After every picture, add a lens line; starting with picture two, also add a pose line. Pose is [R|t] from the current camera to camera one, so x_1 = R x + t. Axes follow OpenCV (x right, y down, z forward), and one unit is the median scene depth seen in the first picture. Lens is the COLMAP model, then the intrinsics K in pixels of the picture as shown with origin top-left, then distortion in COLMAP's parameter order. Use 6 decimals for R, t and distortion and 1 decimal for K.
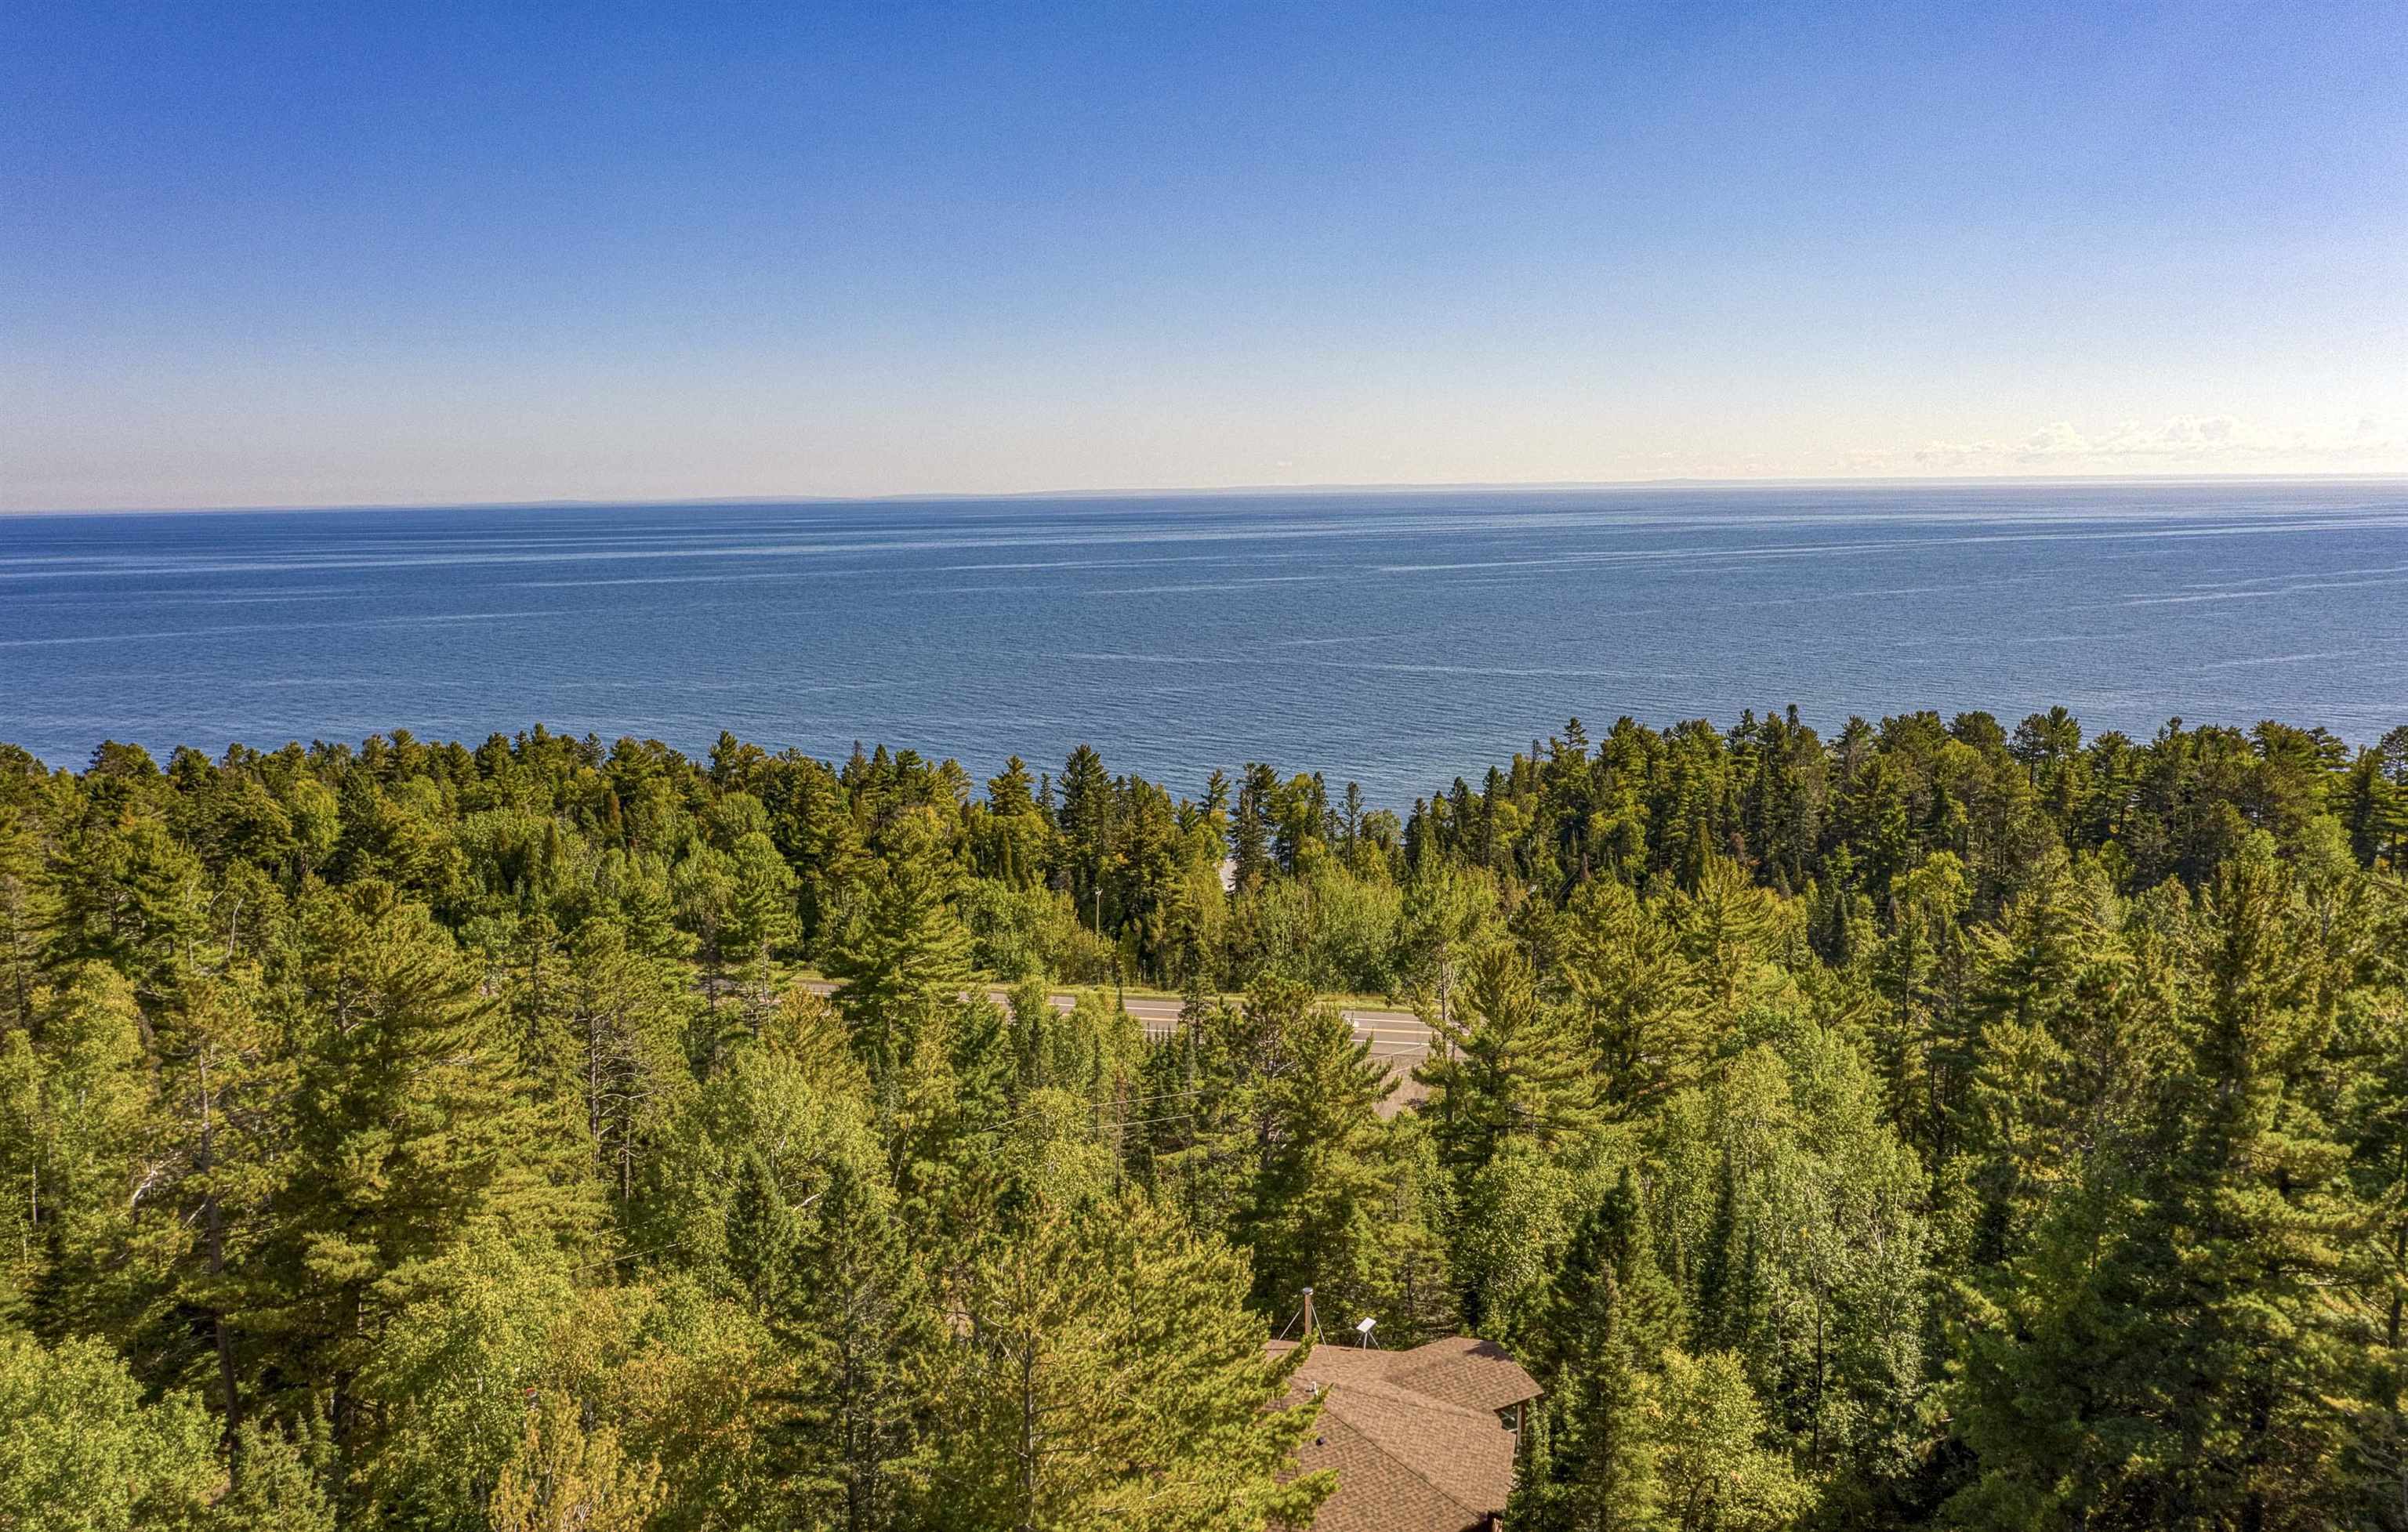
lens RADIAL K [[1820.6, 0, 1195.6], [0, 1820.6, 754.8], [0, 0, 1]] dist [-0.023898, 0.009447]
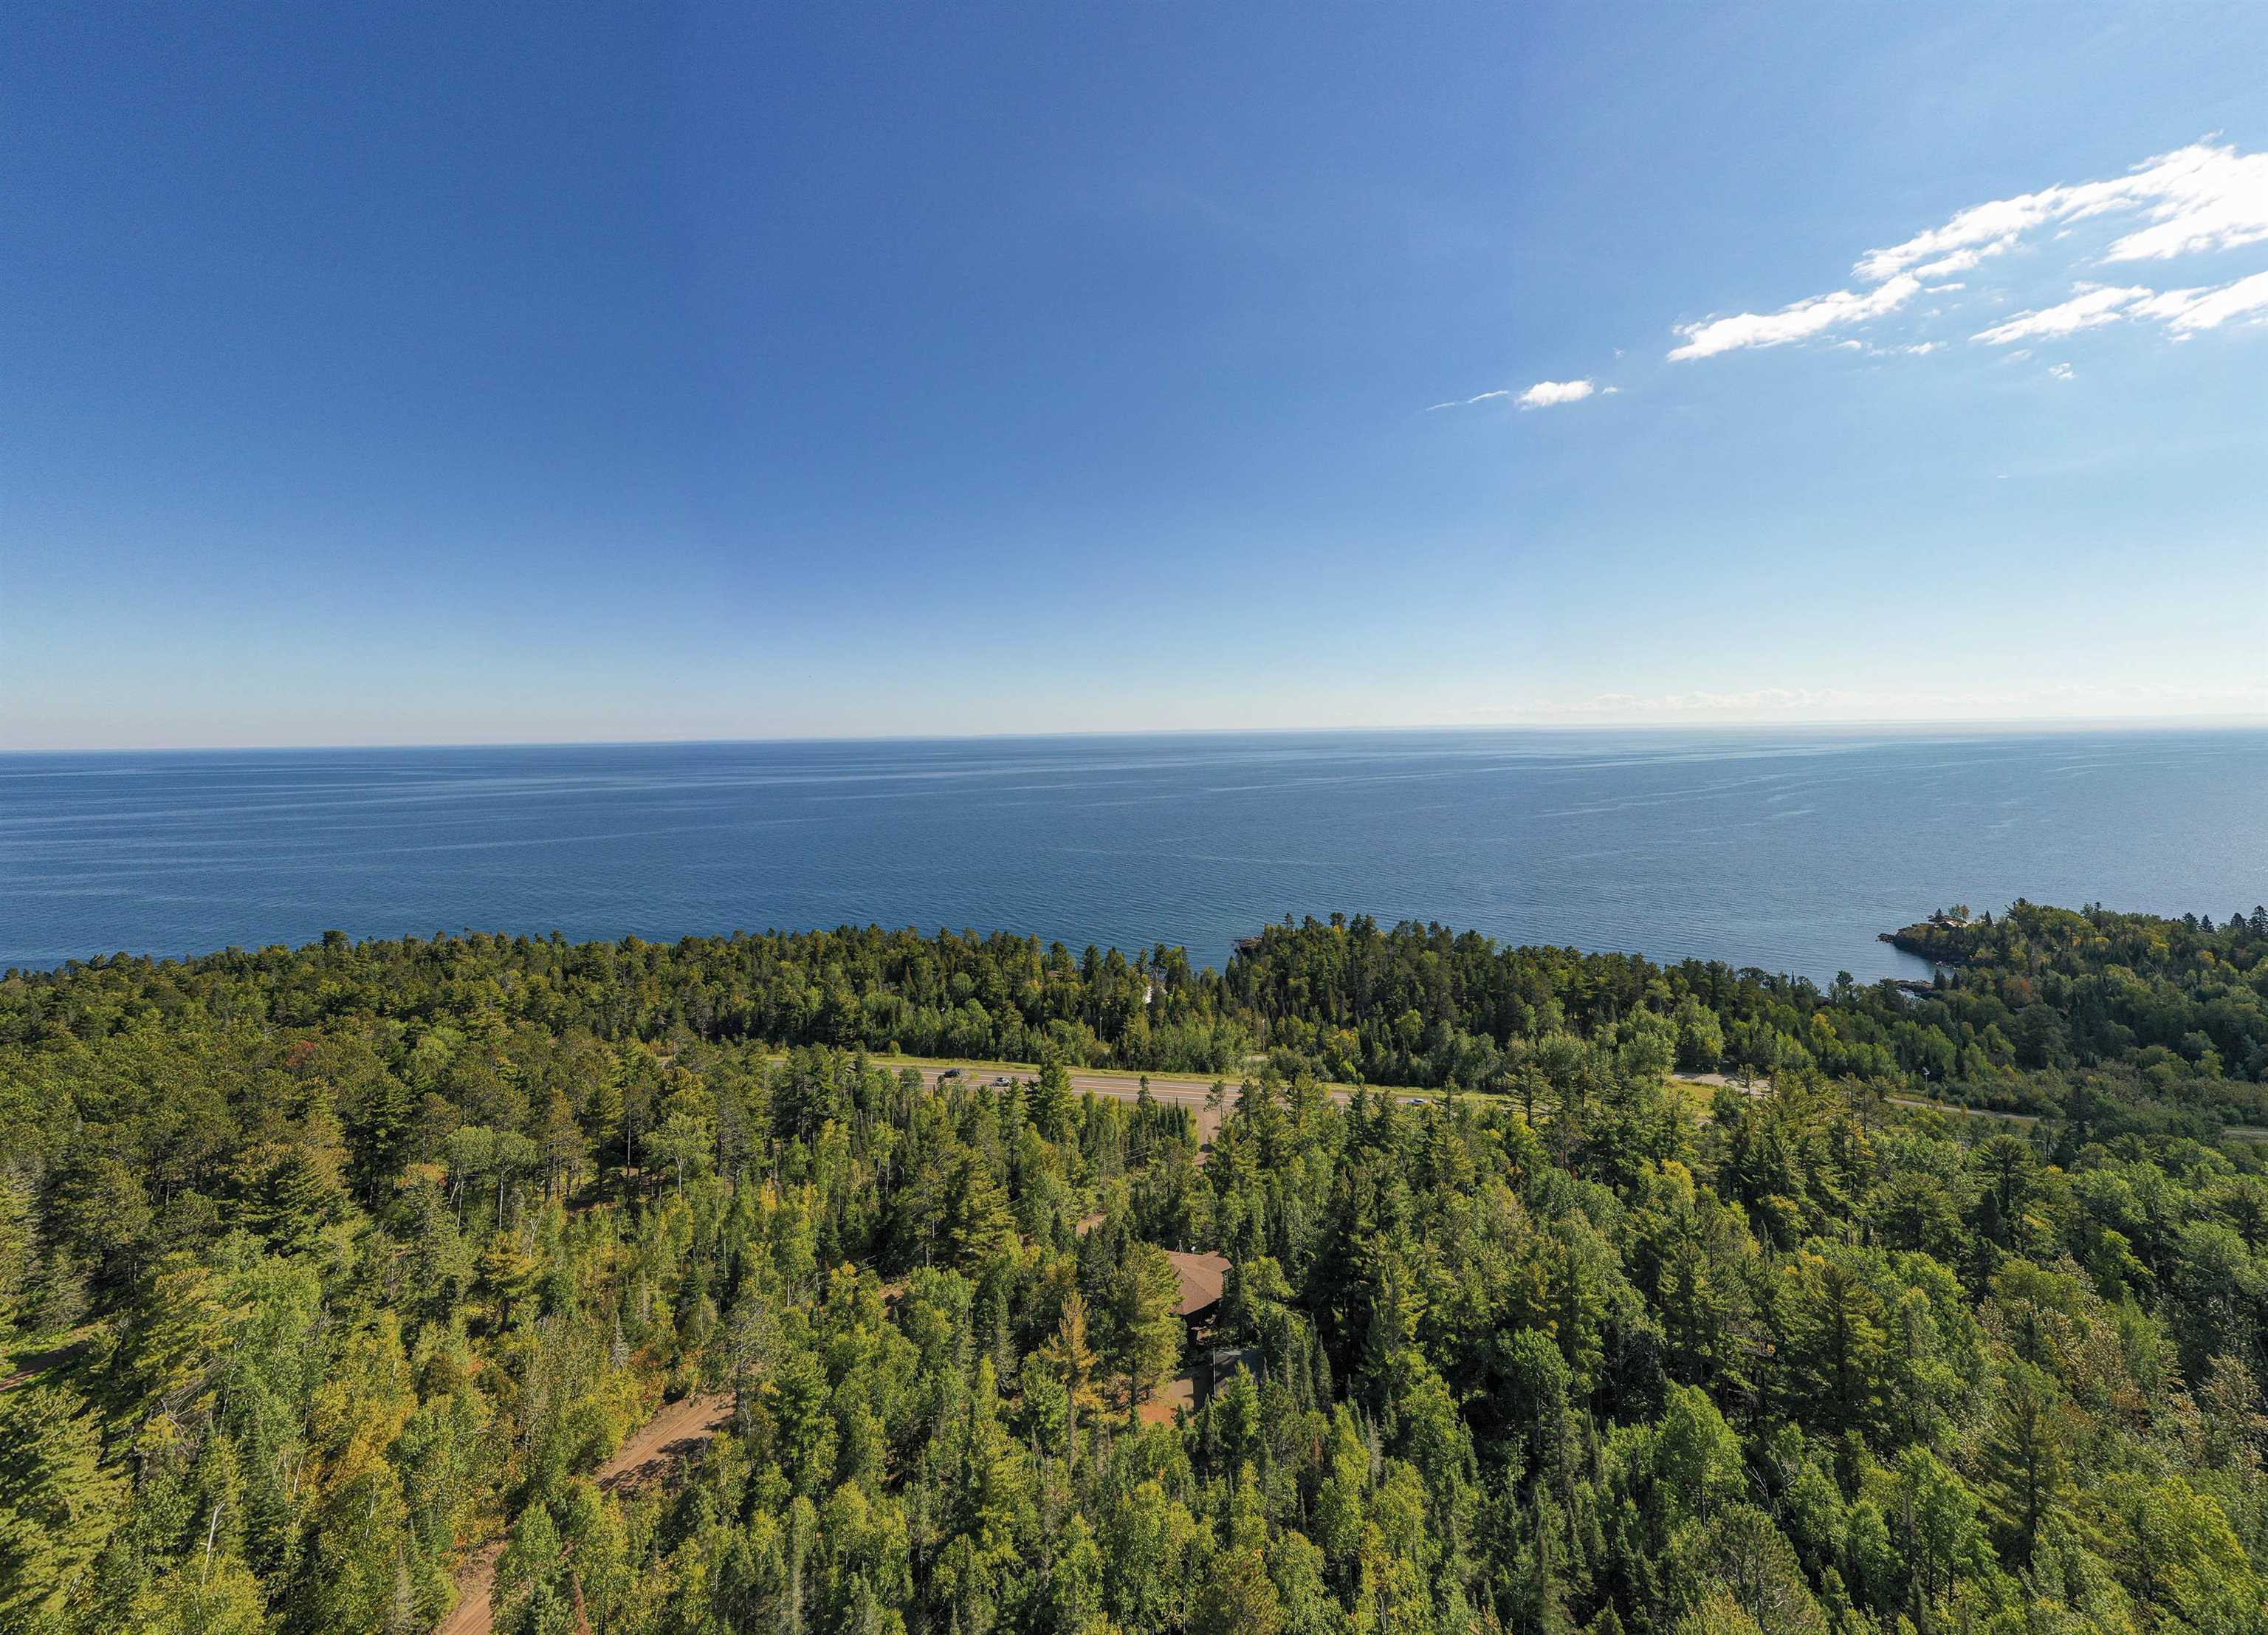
lens RADIAL K [[881.0, 0, 1129.3], [0, 881.0, 732.7], [0, 0, 1]] dist [0.035154, 0.000192]
pose [[0.999975, -0.004307, 0.005571, -0.020427], [0.005026, 0.990658, -0.136280, -0.190103], [-0.004932, 0.136305, 0.990655, -0.395162]]
